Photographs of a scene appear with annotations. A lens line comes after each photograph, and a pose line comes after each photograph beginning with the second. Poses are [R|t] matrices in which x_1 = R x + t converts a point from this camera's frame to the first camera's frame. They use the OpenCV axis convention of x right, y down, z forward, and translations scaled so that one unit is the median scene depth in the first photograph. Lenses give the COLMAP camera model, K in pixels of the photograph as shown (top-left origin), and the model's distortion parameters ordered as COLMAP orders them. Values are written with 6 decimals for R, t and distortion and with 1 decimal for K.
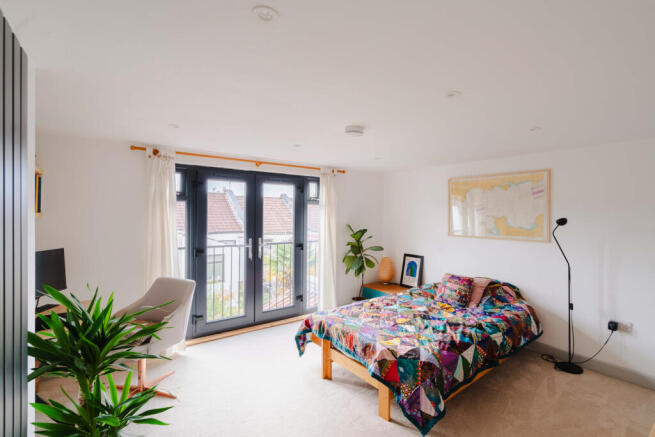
lens RADIAL K [[334.4, 0, 327.5], [0, 334.4, 218.5], [0, 0, 1]] dist [-0.000736, 0.000021]
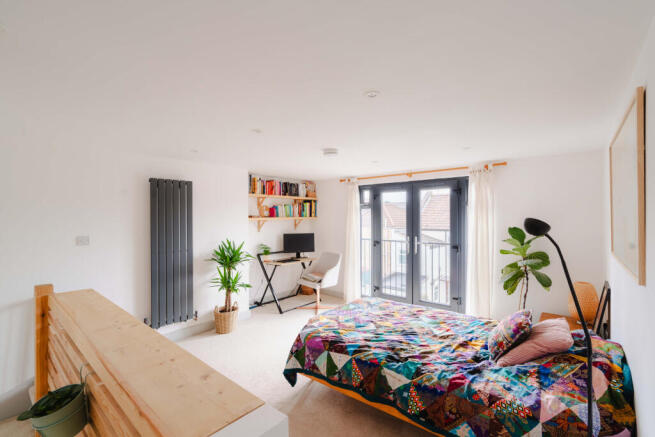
lens RADIAL K [[298.5, 0, 318.4], [0, 298.5, 215.7], [0, 0, 1]] dist [-0.002080, -0.000197]
pose [[0.173045, -0.006763, -0.984891, 0.783153], [0.000450, 0.999977, -0.006788, -0.008522], [0.984914, 0.000731, 0.173044, 0.477159]]
